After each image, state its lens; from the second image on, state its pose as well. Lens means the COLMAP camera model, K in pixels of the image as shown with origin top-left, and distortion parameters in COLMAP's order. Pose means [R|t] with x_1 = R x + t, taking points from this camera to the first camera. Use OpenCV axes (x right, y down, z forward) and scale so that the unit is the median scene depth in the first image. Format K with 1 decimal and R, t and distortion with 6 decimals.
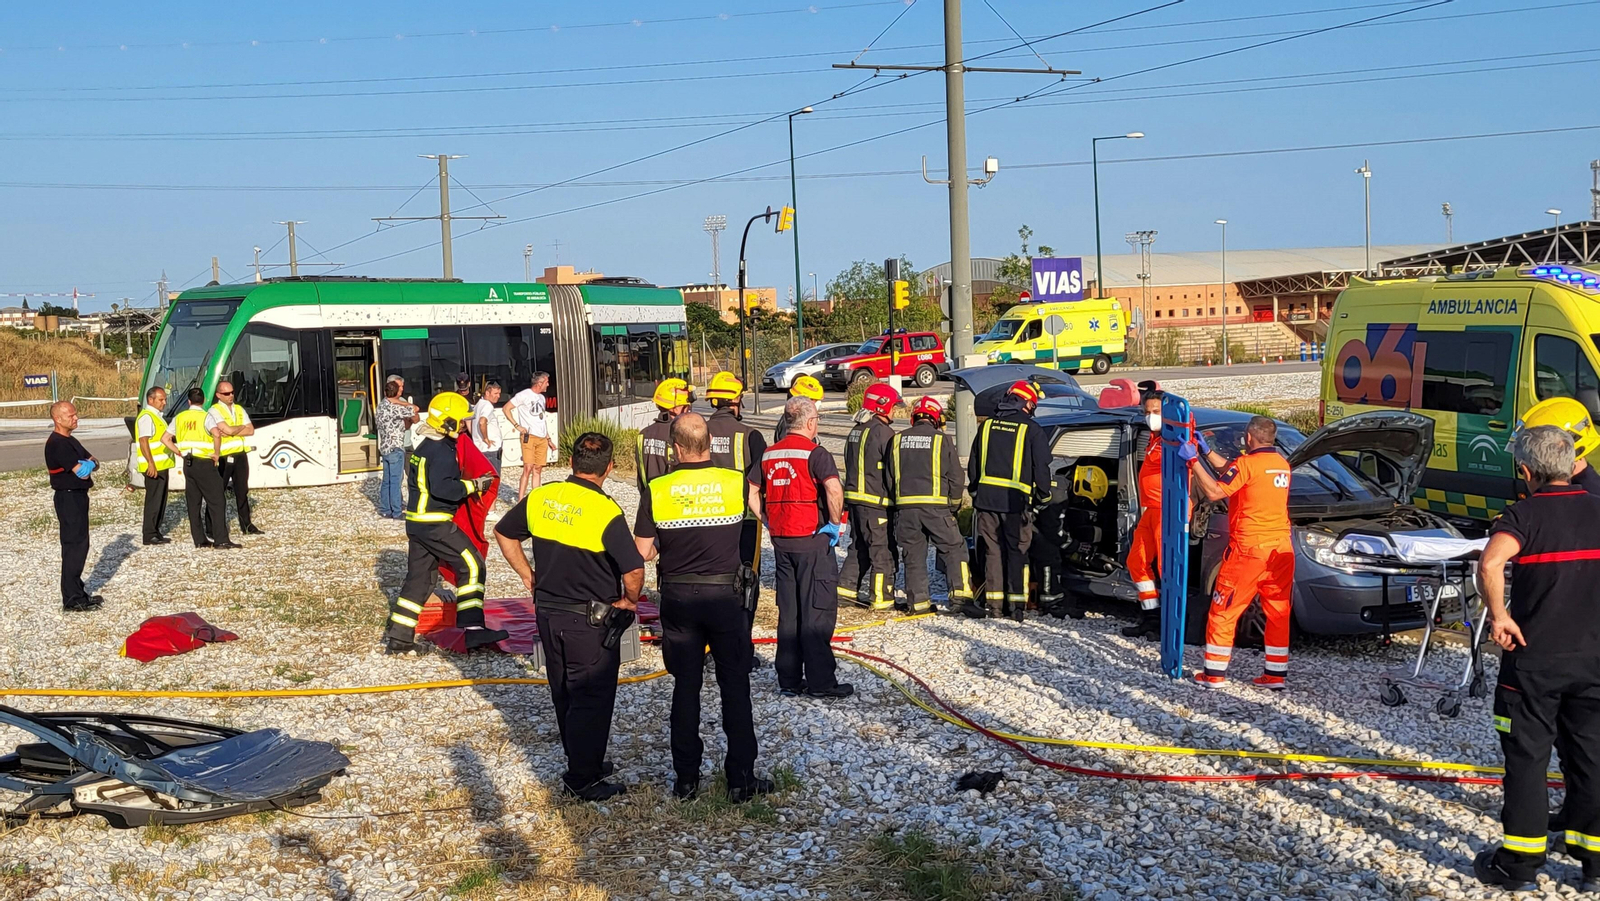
lens RADIAL K [[1790.2, 0, 780.9], [0, 1790.2, 451.0], [0, 0, 1]] dist [0.034310, 0.008138]
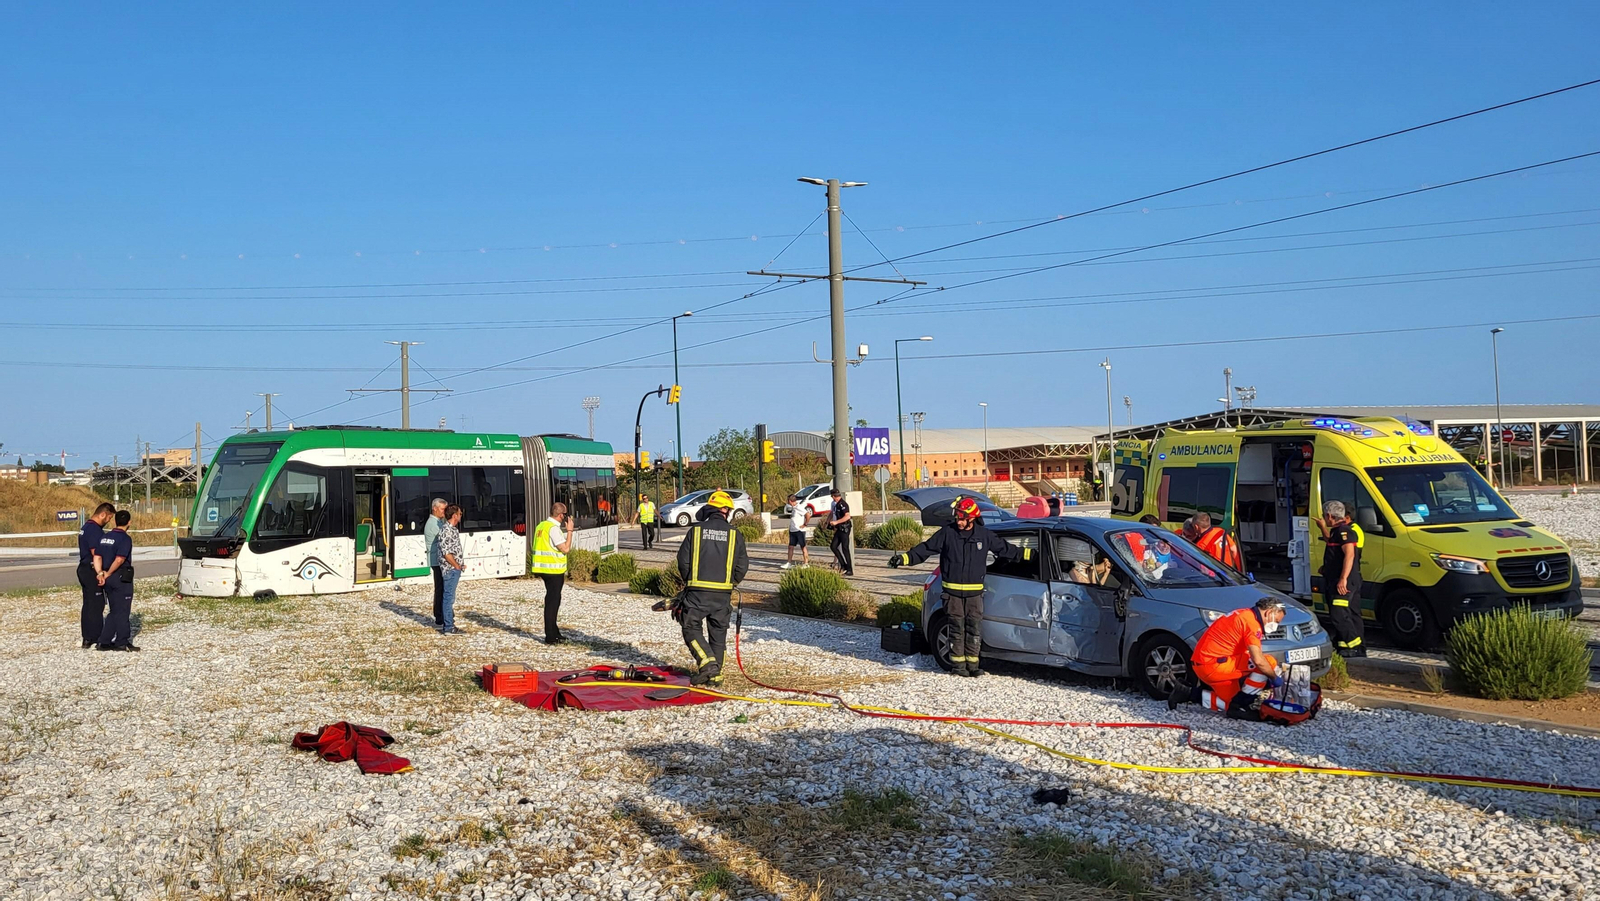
lens RADIAL K [[1363.2, 0, 791.8], [0, 1363.2, 426.8], [0, 0, 1]] dist [0.050512, -0.045274]
pose [[0.993299, 0.011356, 0.115015, -0.051733], [0.001497, 0.993814, -0.111048, 0.009714], [-0.115565, 0.110476, 0.987137, 0.014621]]
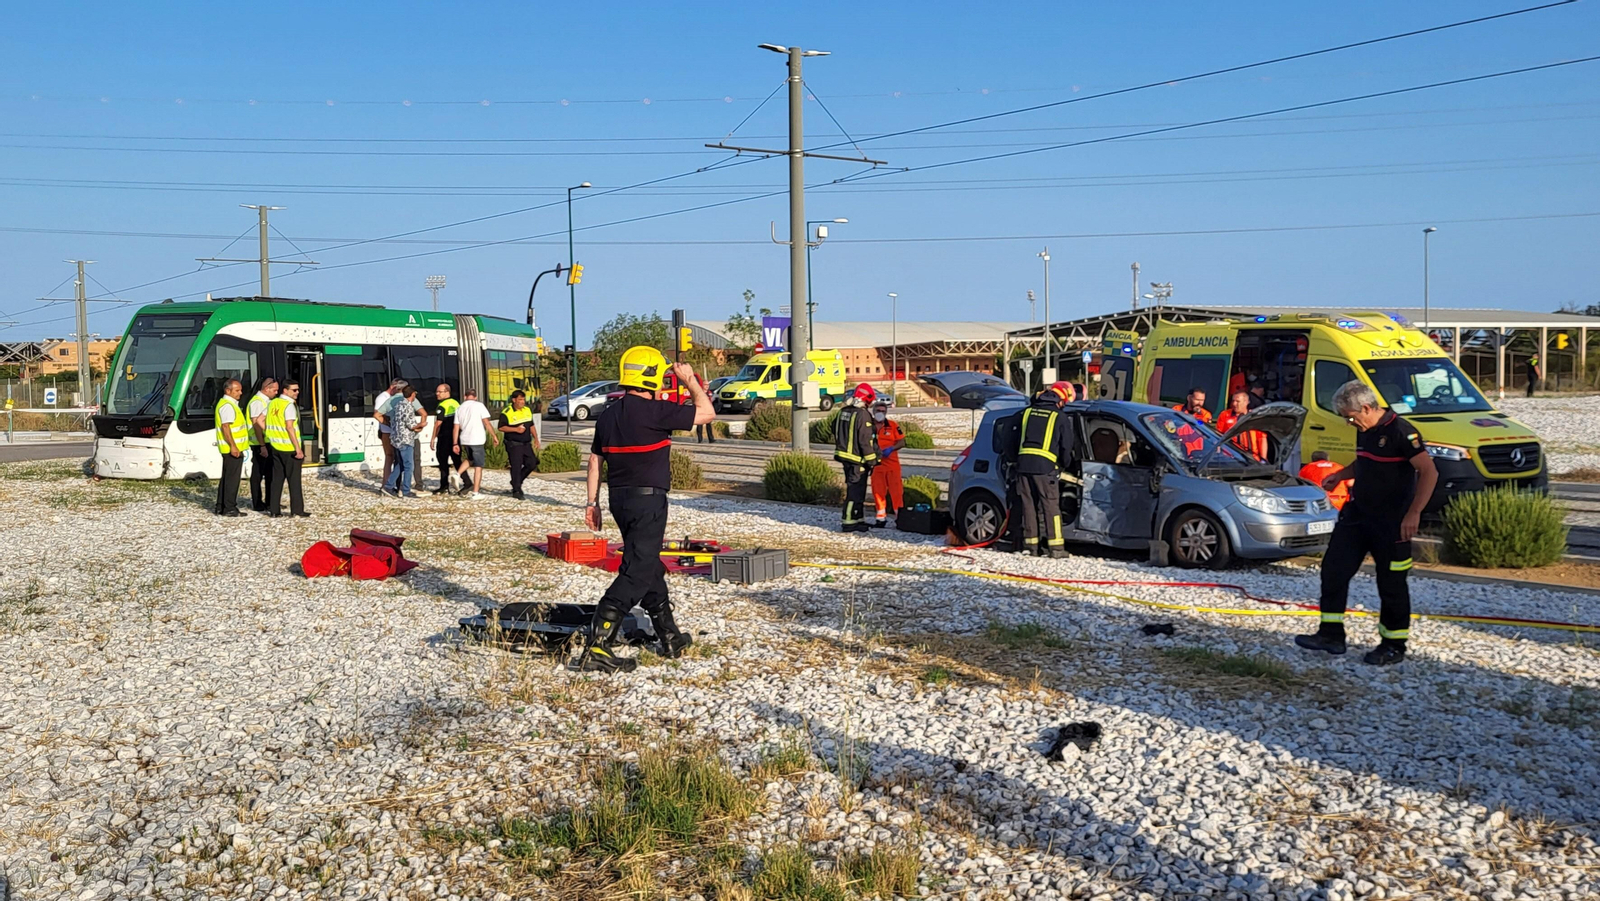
lens RADIAL K [[1519.2, 0, 829.9], [0, 1519.2, 443.5], [0, 0, 1]] dist [0.044705, -0.035974]
pose [[0.973184, 0.015229, 0.229522, -0.122473], [-0.008768, 0.999537, -0.029145, 0.020805], [-0.229860, 0.026351, 0.972867, -0.037958]]
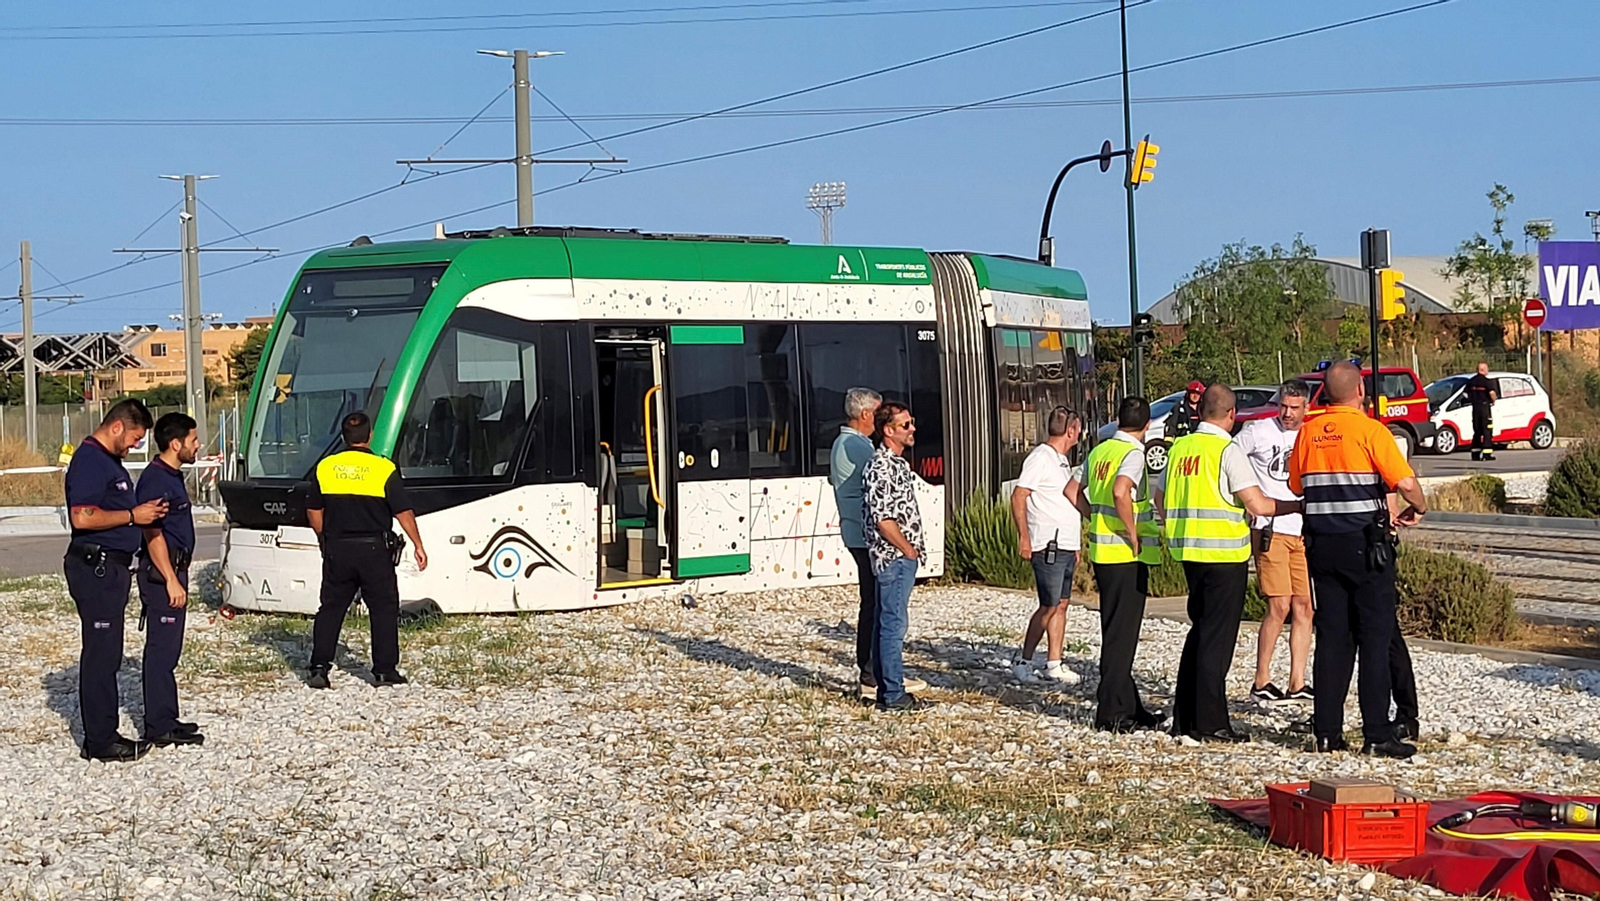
lens RADIAL K [[3112.5, 0, 778.2], [0, 3112.5, 402.2], [0, 0, 1]] dist [0.040090, -0.037647]
pose [[0.999331, 0.007758, -0.035732, -0.147015], [-0.009968, 0.998021, -0.062086, 0.013009], [0.035180, 0.062400, 0.997431, 0.055429]]
